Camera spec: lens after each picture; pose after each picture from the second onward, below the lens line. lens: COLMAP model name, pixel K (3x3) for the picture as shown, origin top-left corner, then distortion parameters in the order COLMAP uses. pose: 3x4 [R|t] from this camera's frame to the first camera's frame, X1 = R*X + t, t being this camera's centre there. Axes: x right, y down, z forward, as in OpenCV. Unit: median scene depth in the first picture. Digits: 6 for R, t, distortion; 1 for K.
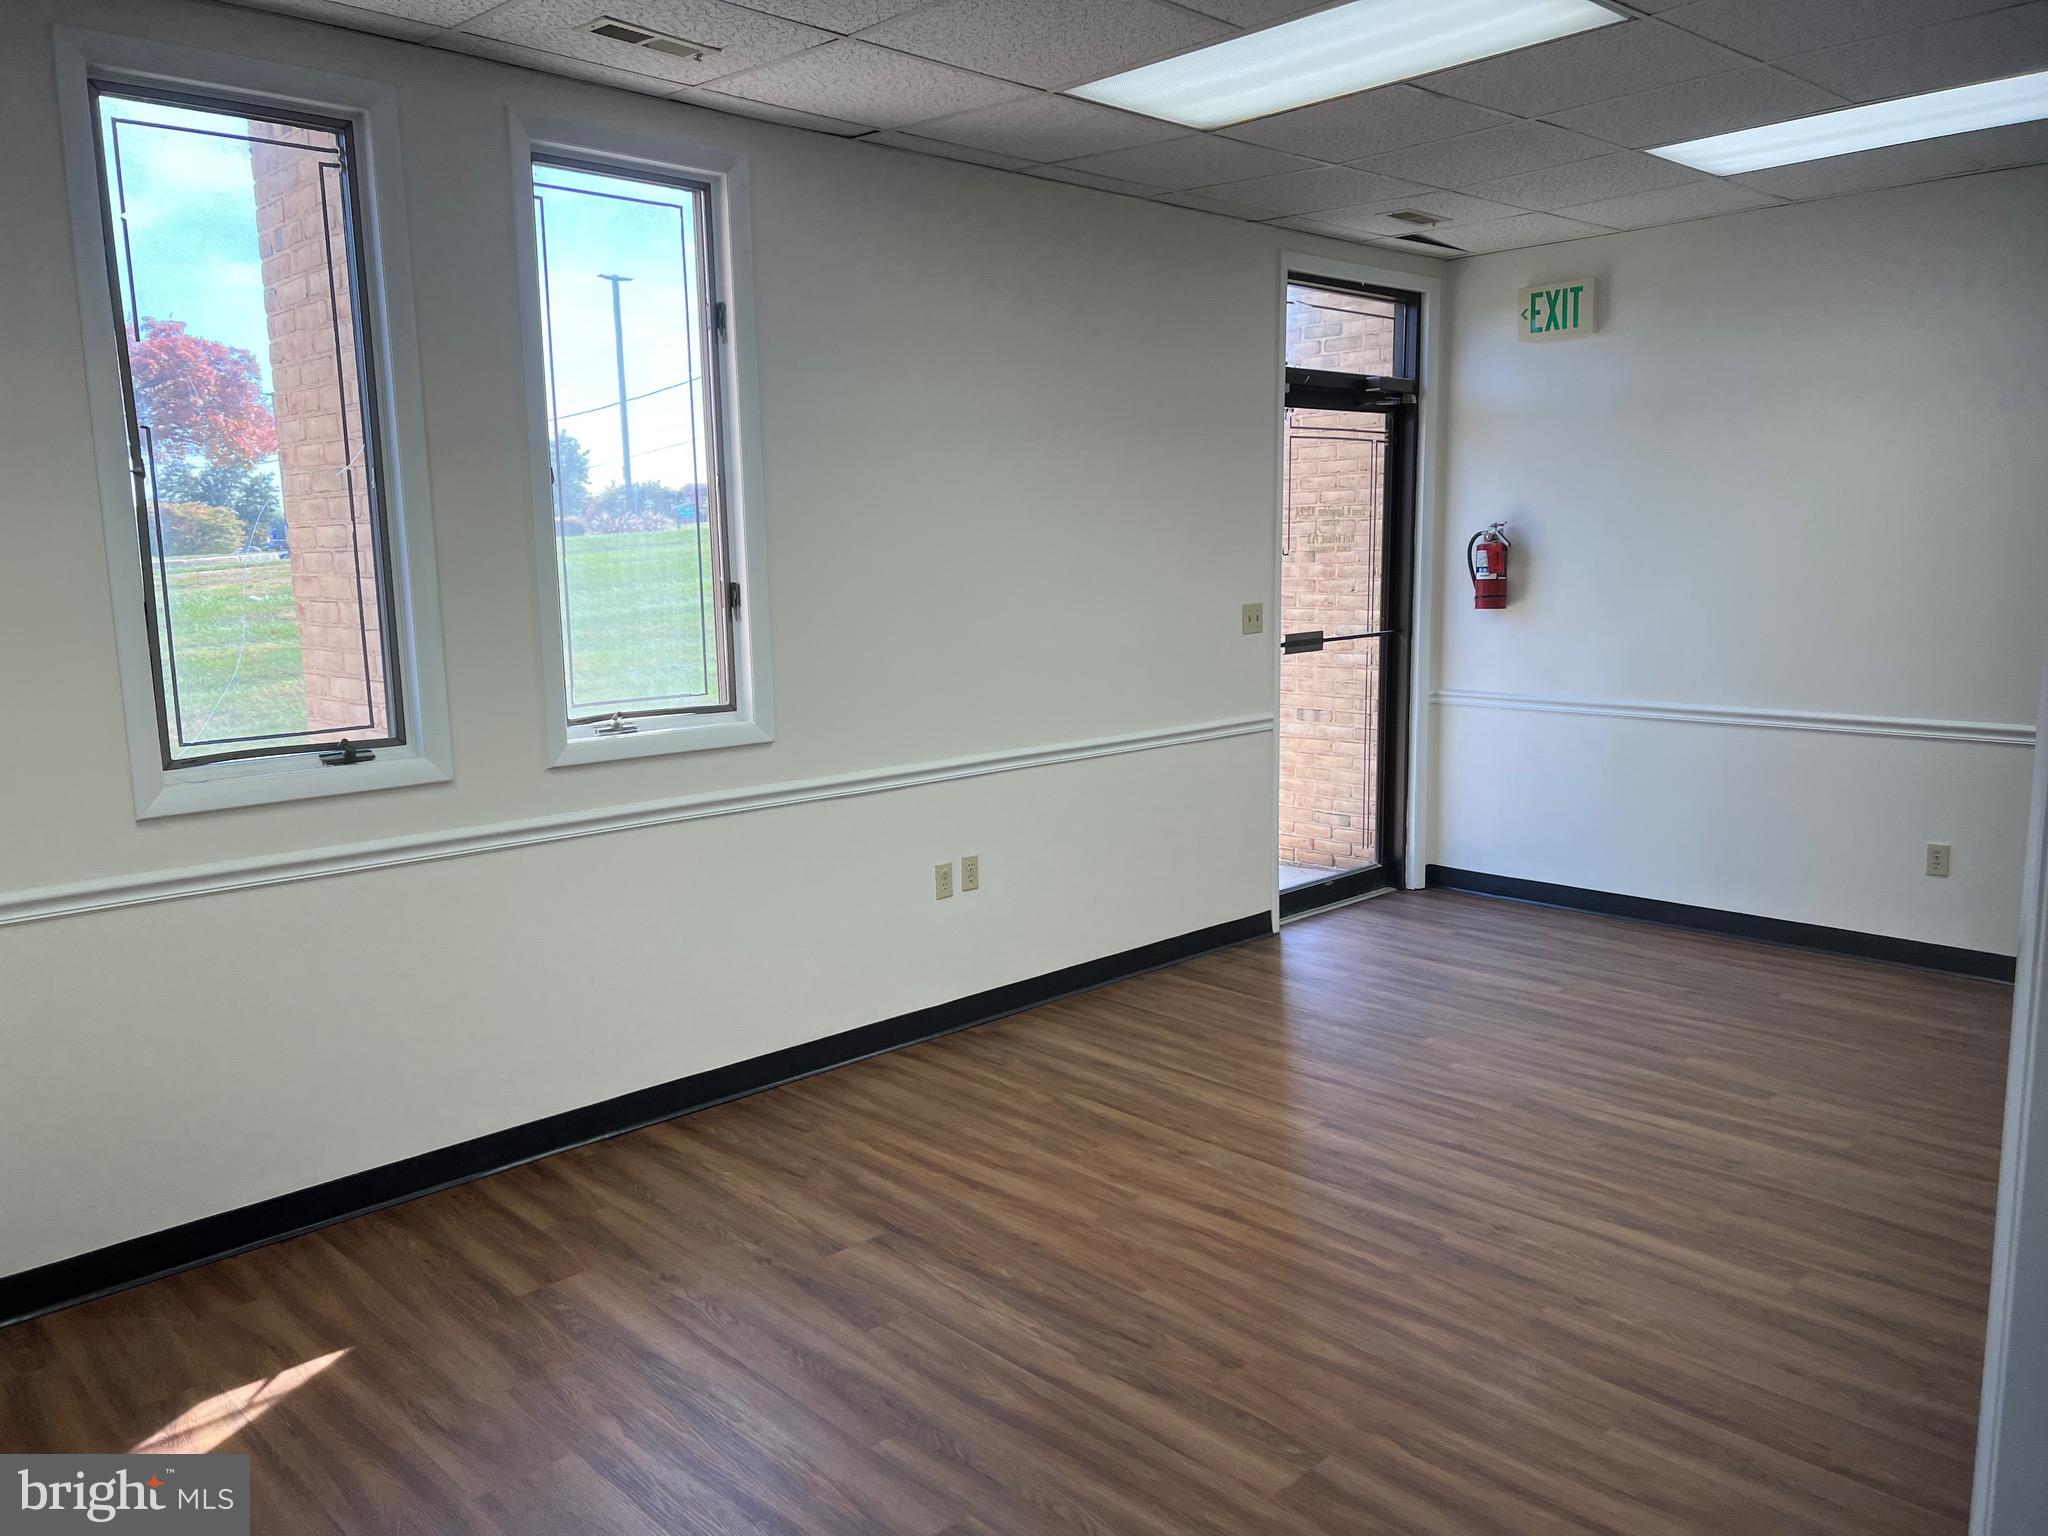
lens RADIAL K [[1532.4, 0, 1024.0], [0, 1532.4, 768.0], [0, 0, 1]] dist [0.067759, -0.062577]
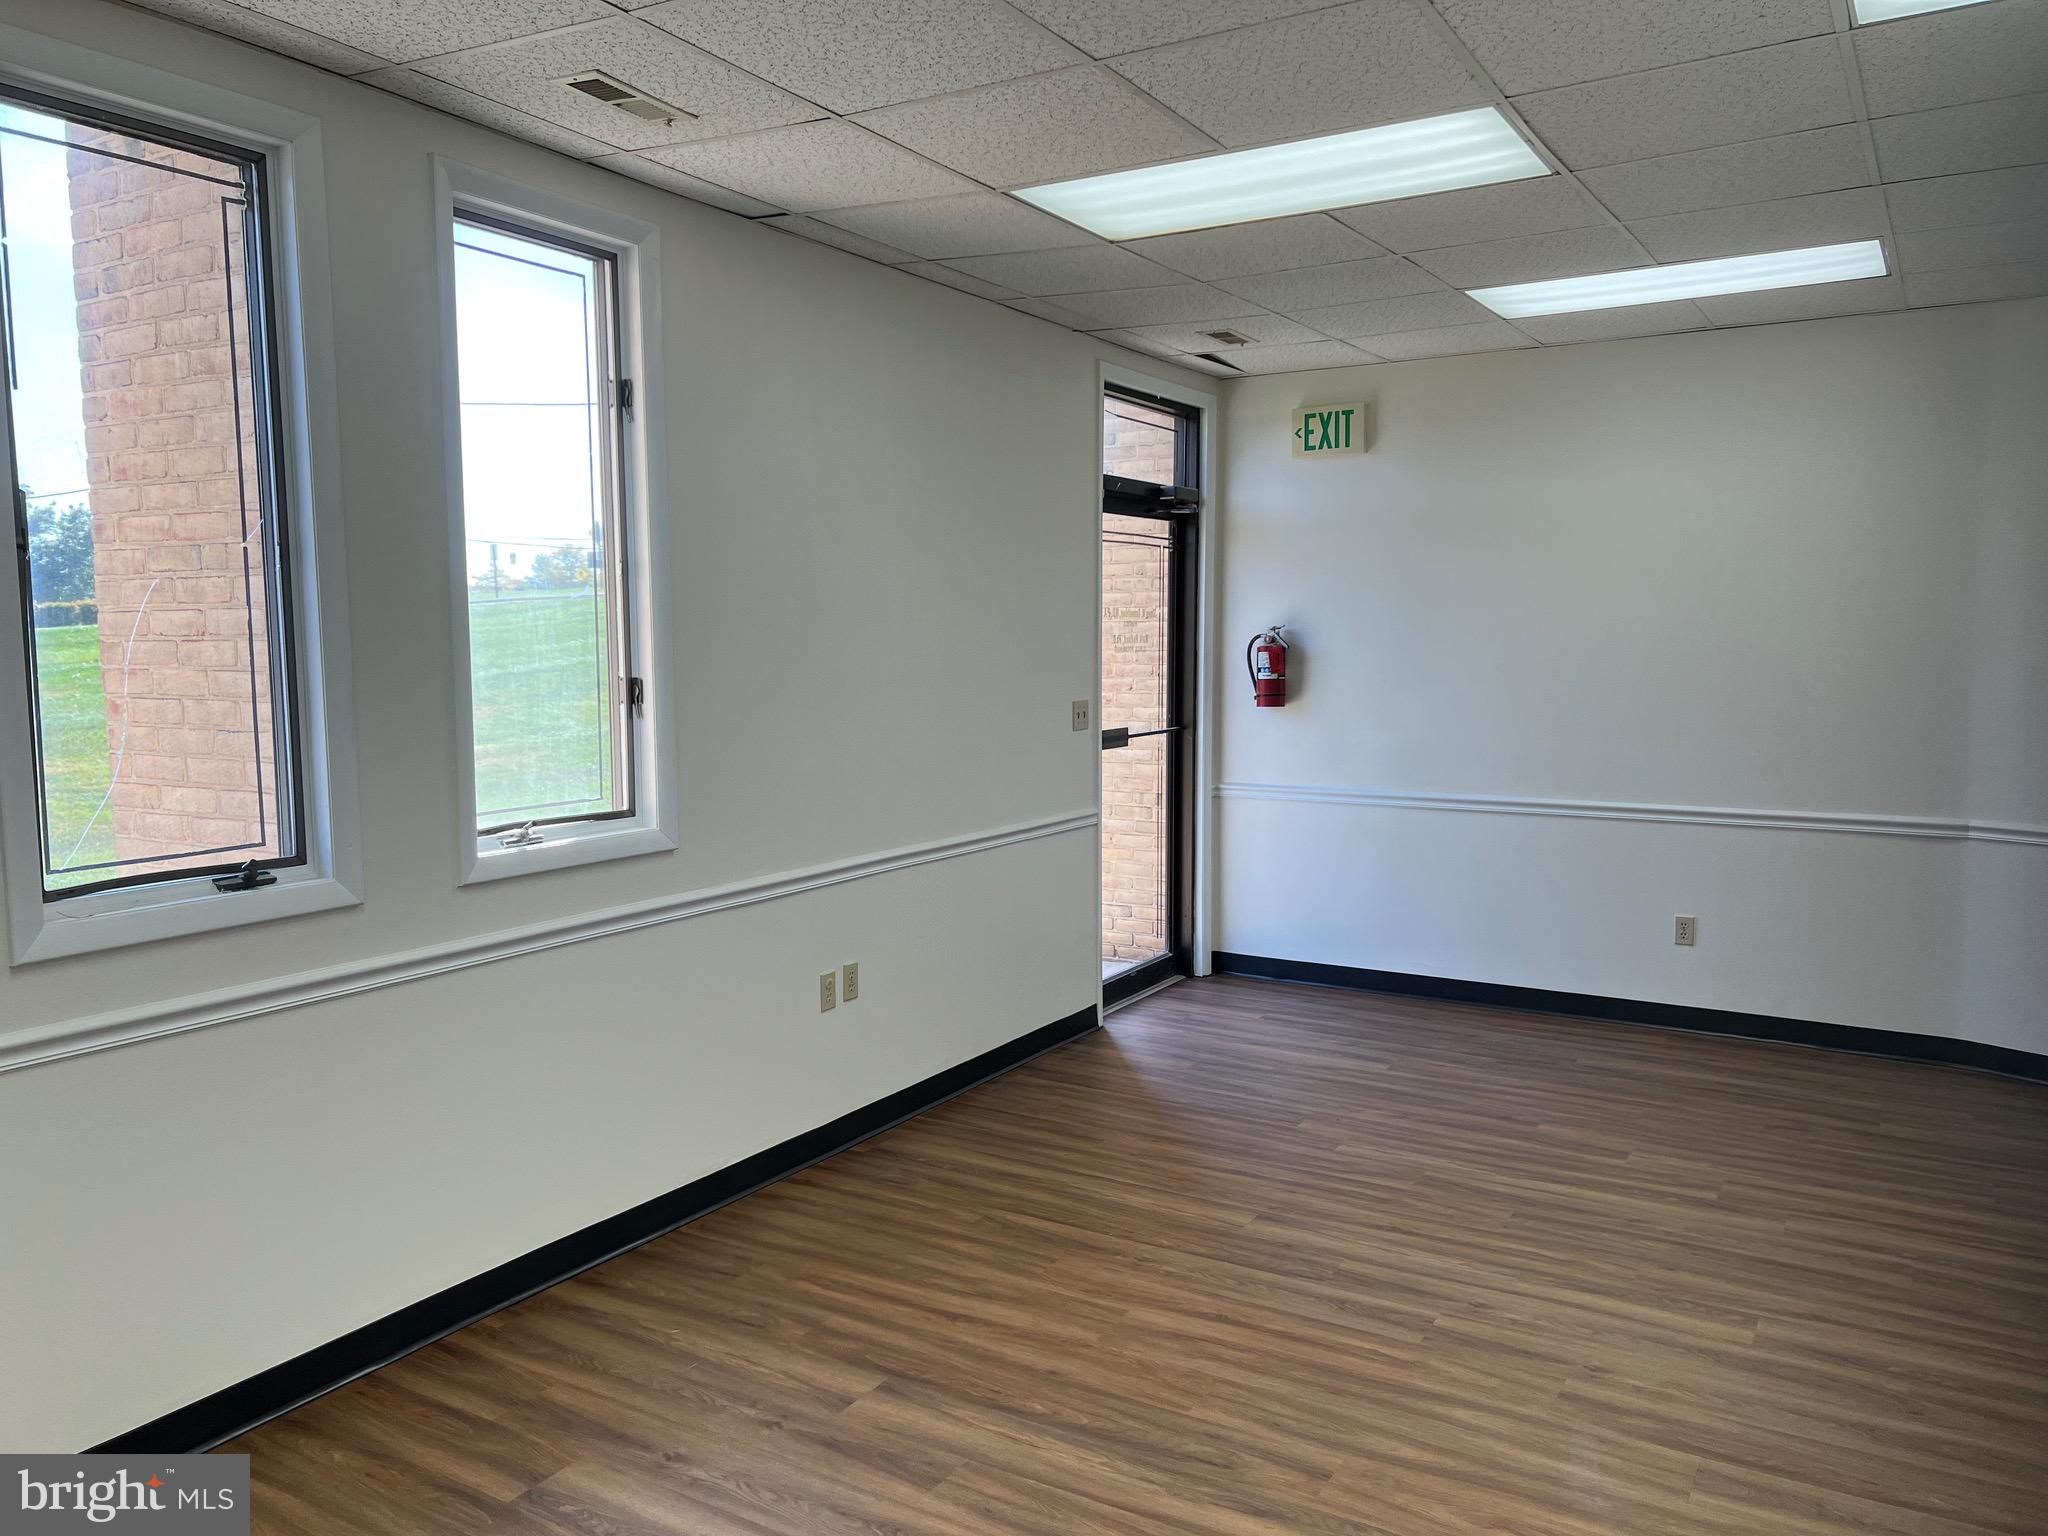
lens RADIAL K [[1532.5, 0, 1029.6], [0, 1532.5, 776.1], [0, 0, 1]] dist [0.070631, -0.065612]
pose [[0.965625, -0.011547, 0.259683, -0.206490], [0.026182, 0.998253, -0.052969, -0.006741], [-0.258617, 0.057947, 0.964240, 0.052137]]
